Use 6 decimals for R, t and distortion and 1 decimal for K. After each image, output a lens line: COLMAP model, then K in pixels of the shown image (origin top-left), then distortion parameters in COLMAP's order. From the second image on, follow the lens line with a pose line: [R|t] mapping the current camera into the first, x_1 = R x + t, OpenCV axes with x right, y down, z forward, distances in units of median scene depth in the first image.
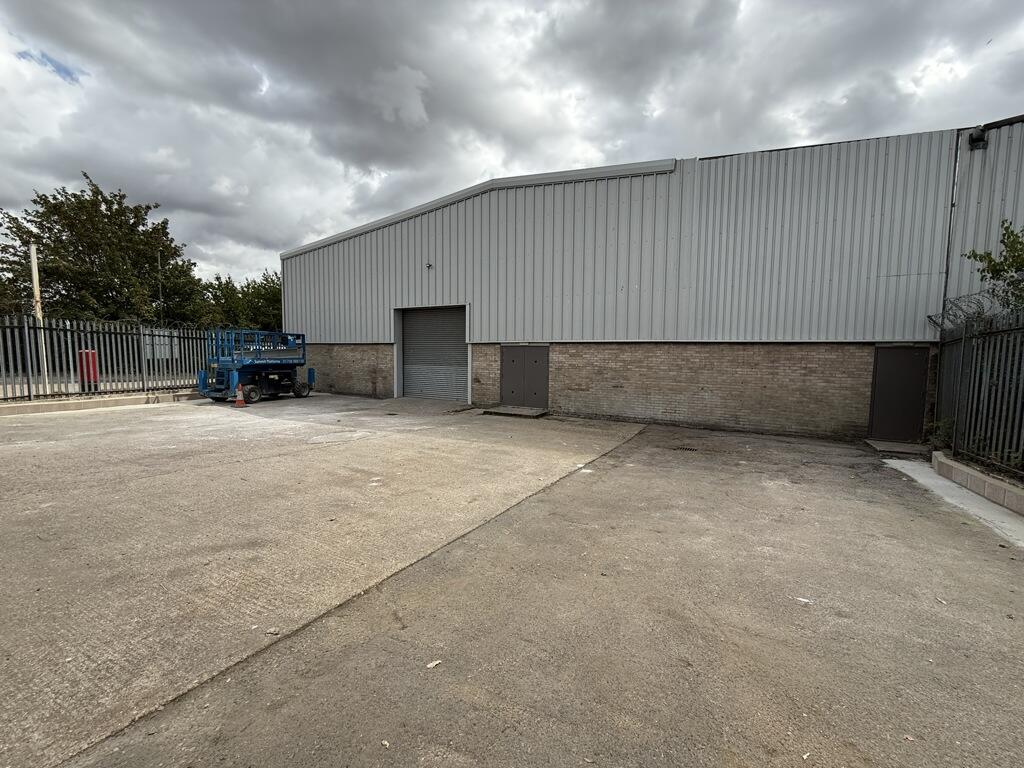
lens RADIAL K [[408.2, 0, 512.9], [0, 408.2, 387.2], [0, 0, 1]] dist [-0.002041, 0.000953]
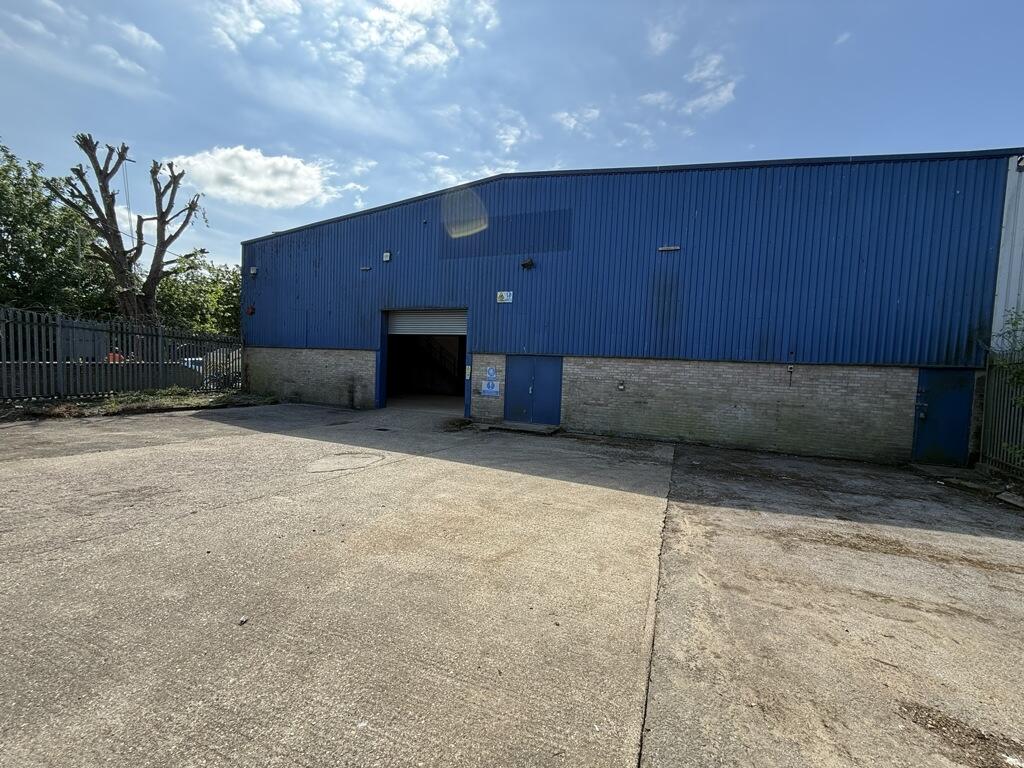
lens RADIAL K [[408.2, 0, 512.9], [0, 408.2, 380.0], [0, 0, 1]] dist [-0.002041, 0.000953]
pose [[0.992523, 0.022950, 0.119884, -0.130369], [-0.018034, 0.998958, -0.041929, -0.007390], [-0.120721, 0.039454, 0.991902, 0.108841]]
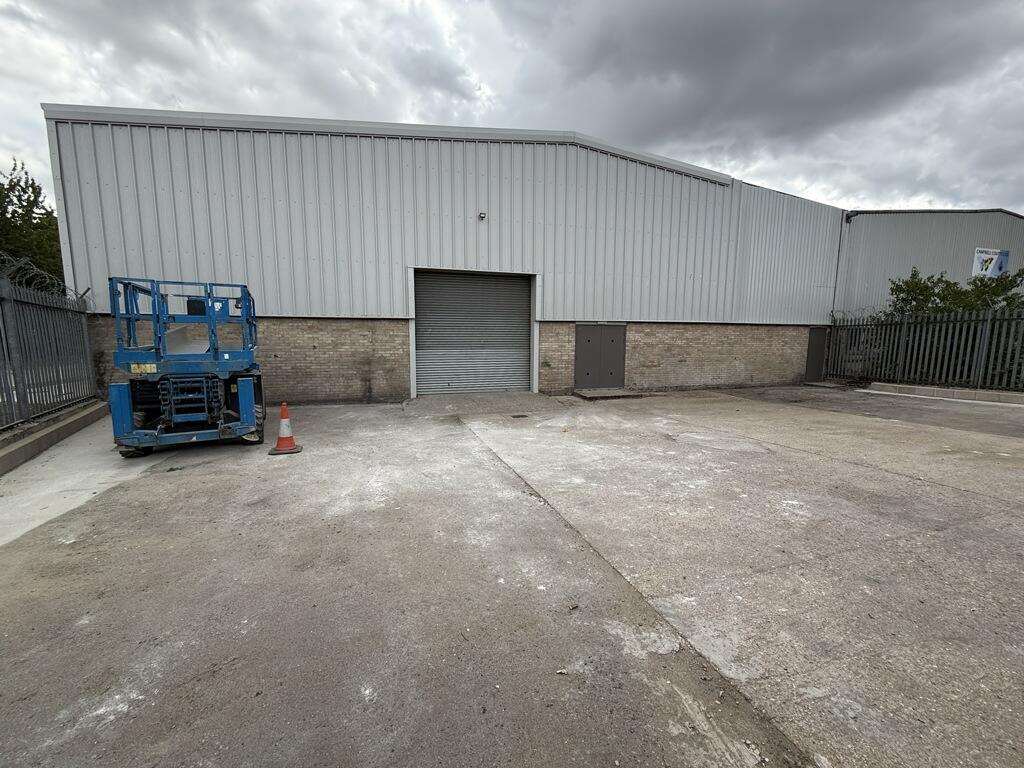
lens RADIAL K [[408.2, 0, 513.3], [0, 408.2, 384.2], [0, 0, 1]] dist [-0.002041, 0.000953]
pose [[0.686351, -0.099860, 0.720382, -0.842519], [0.061210, 0.994946, 0.079602, -0.052966], [-0.724690, -0.010540, 0.688995, 0.503490]]
